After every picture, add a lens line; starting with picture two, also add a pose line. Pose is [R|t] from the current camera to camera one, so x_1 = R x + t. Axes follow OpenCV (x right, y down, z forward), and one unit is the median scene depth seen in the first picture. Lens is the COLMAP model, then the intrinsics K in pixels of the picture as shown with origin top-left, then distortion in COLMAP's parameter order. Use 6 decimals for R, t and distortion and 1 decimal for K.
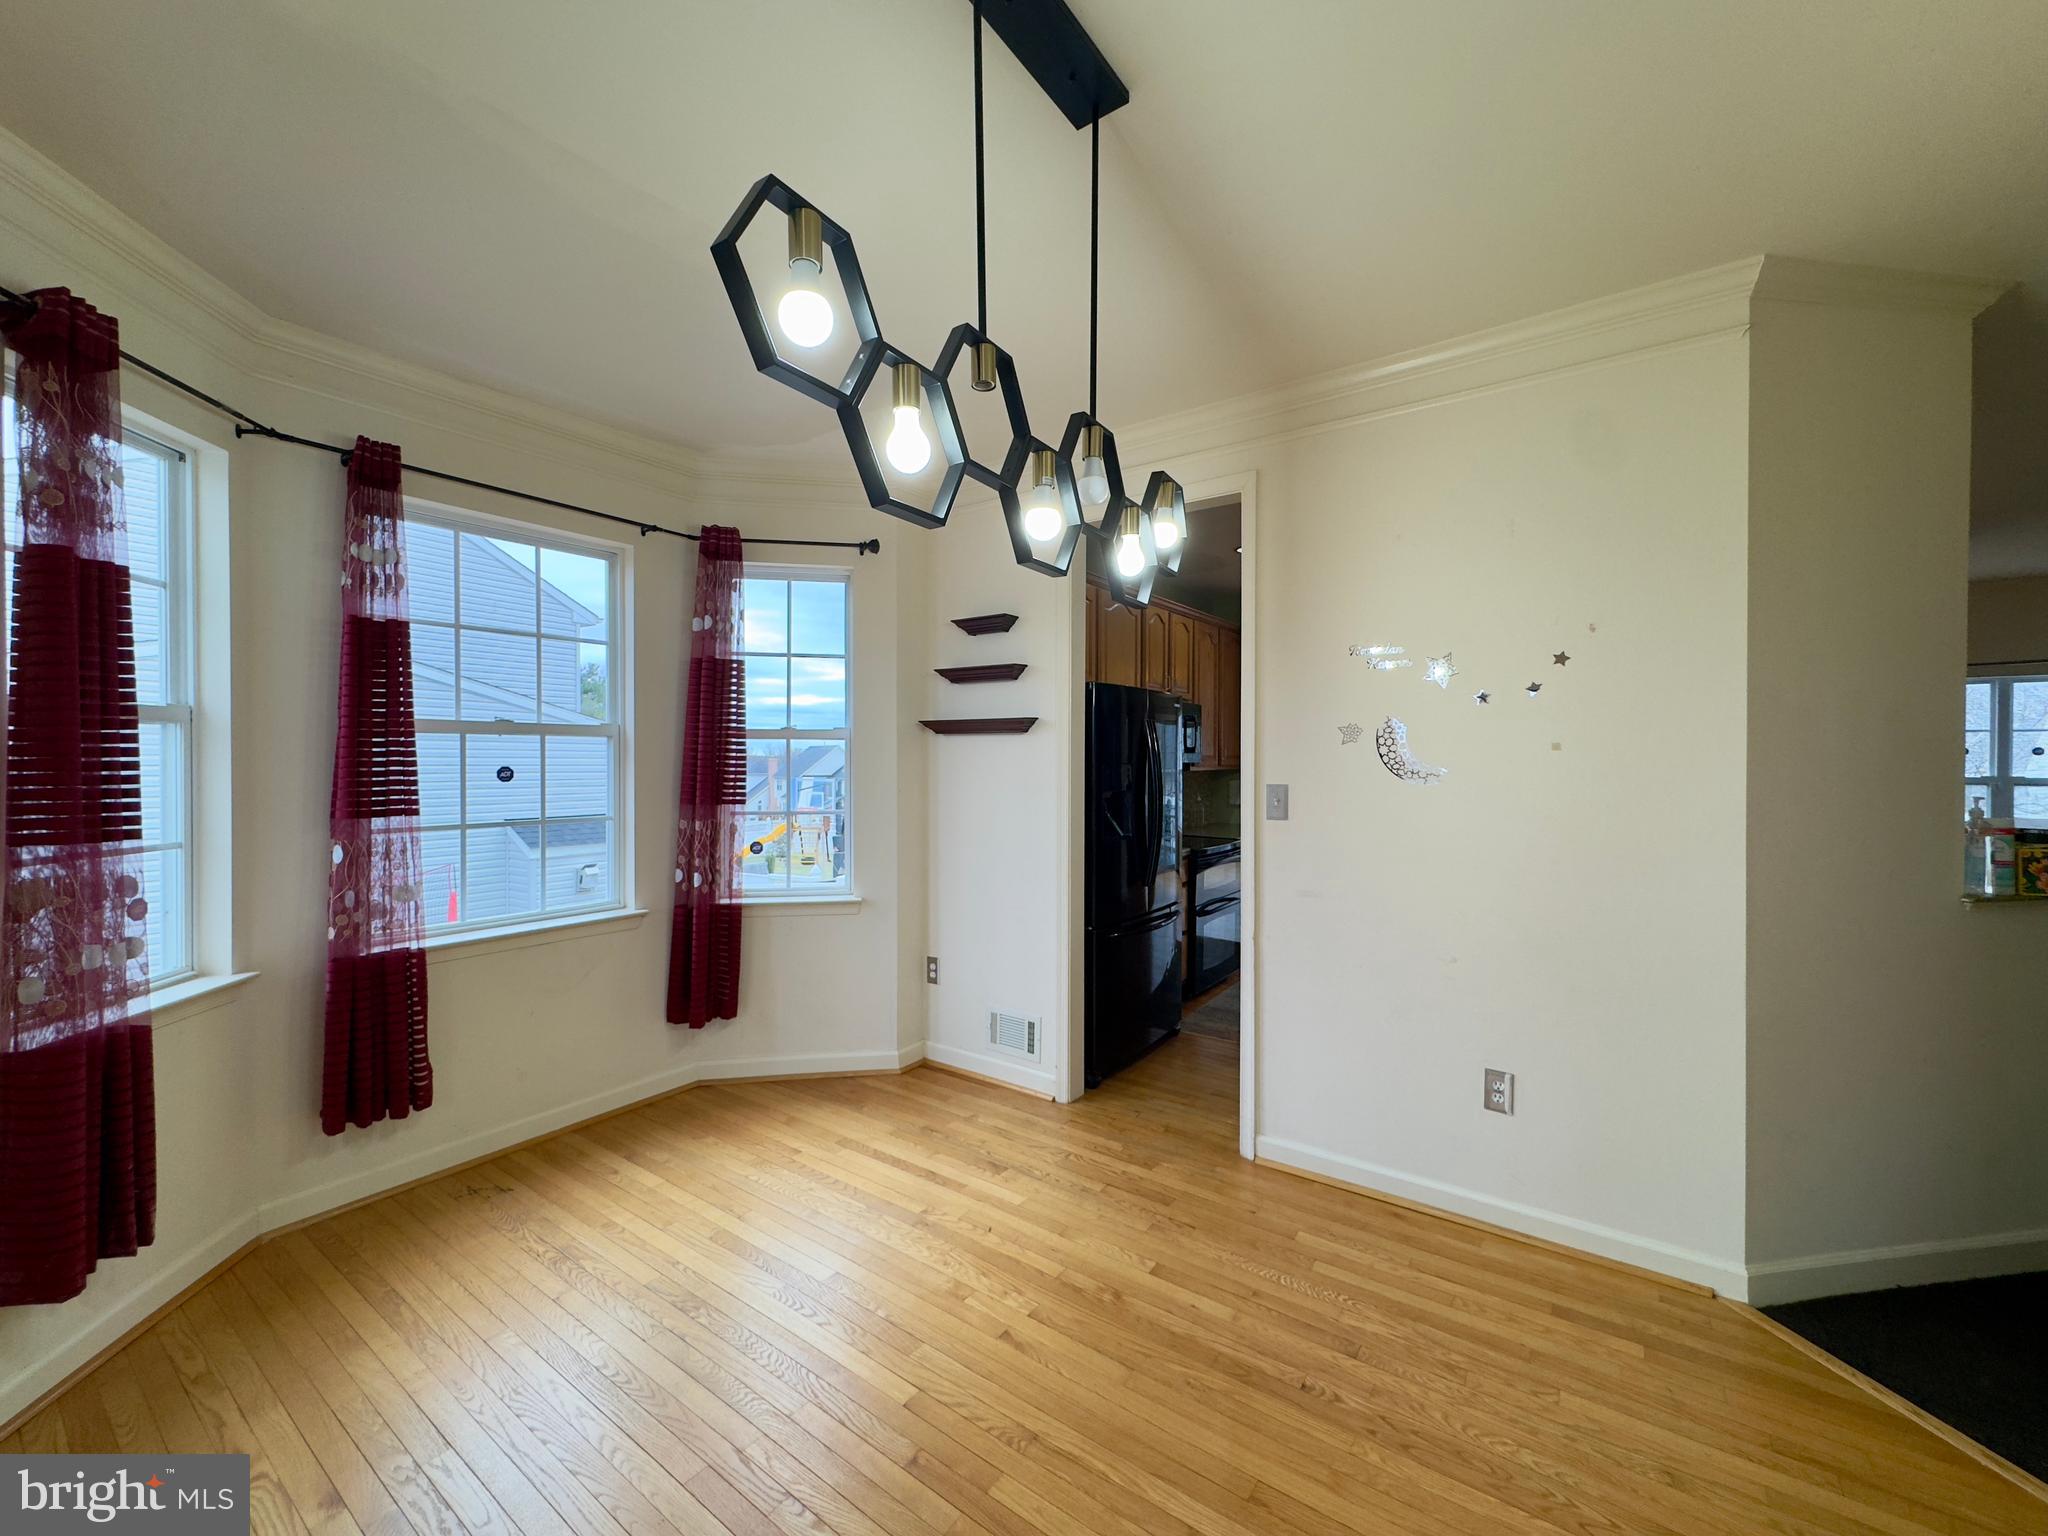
lens RADIAL K [[814.9, 0, 1021.5], [0, 814.9, 762.1], [0, 0, 1]] dist [0.003850, 0.000224]
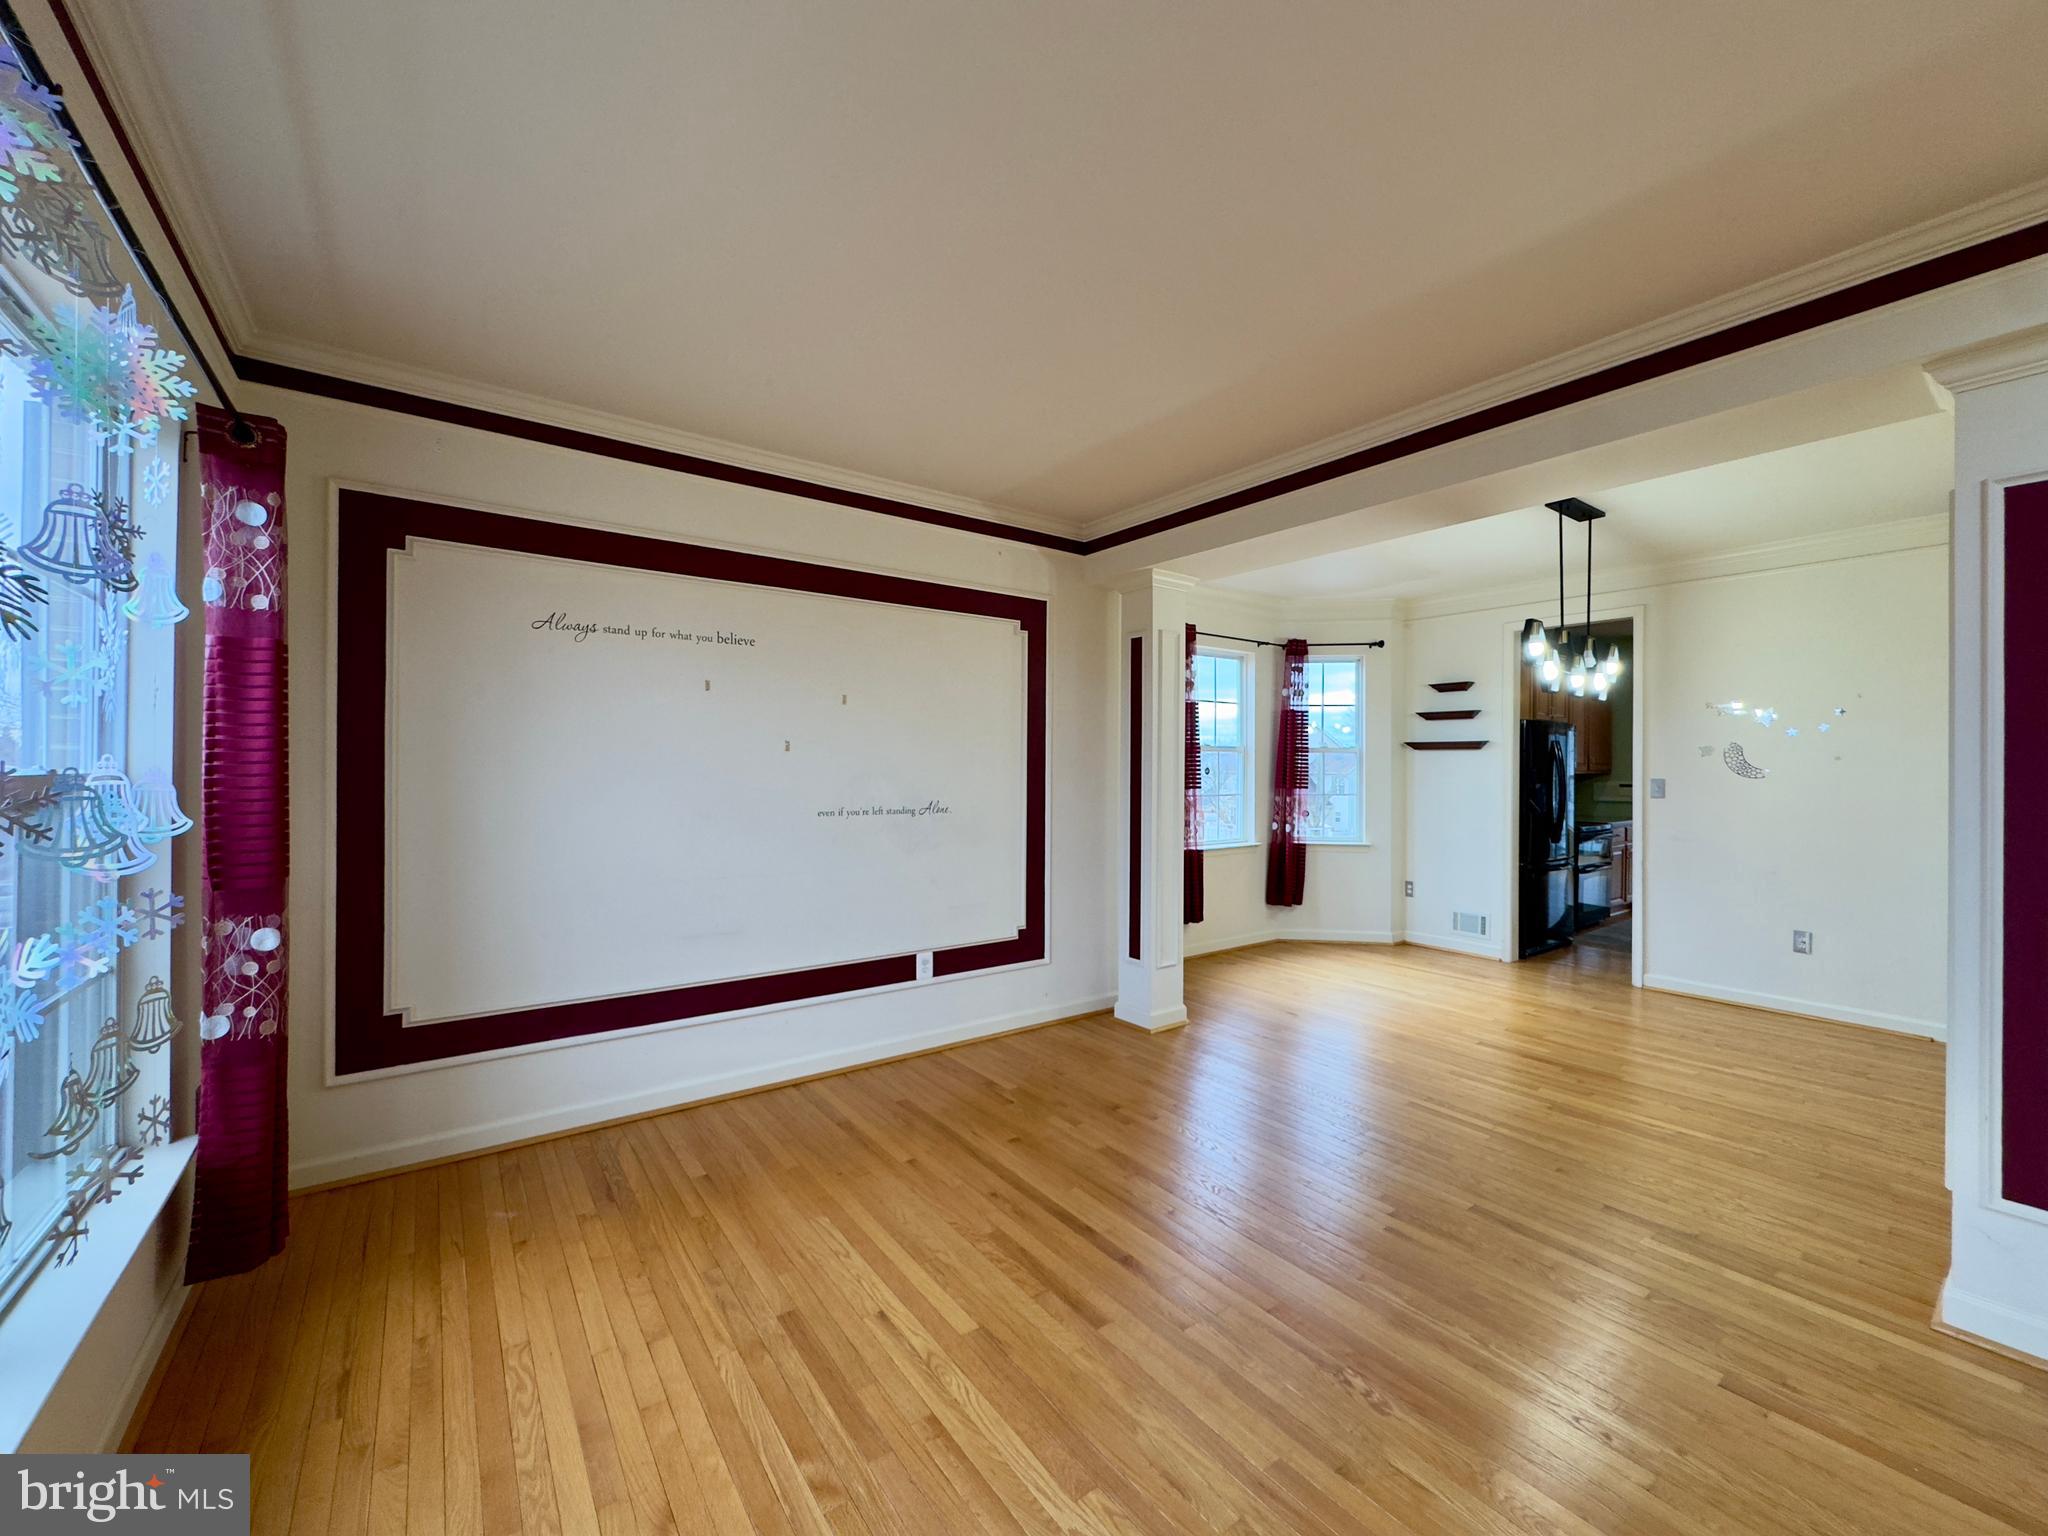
lens RADIAL K [[814.9, 0, 1029.2], [0, 814.9, 764.7], [0, 0, 1]] dist [0.003850, 0.000224]
pose [[0.953395, 0.003880, -0.301700, -0.383039], [-0.006252, 0.999957, -0.006898, 0.013946], [0.301660, 0.008463, 0.953378, -0.938480]]
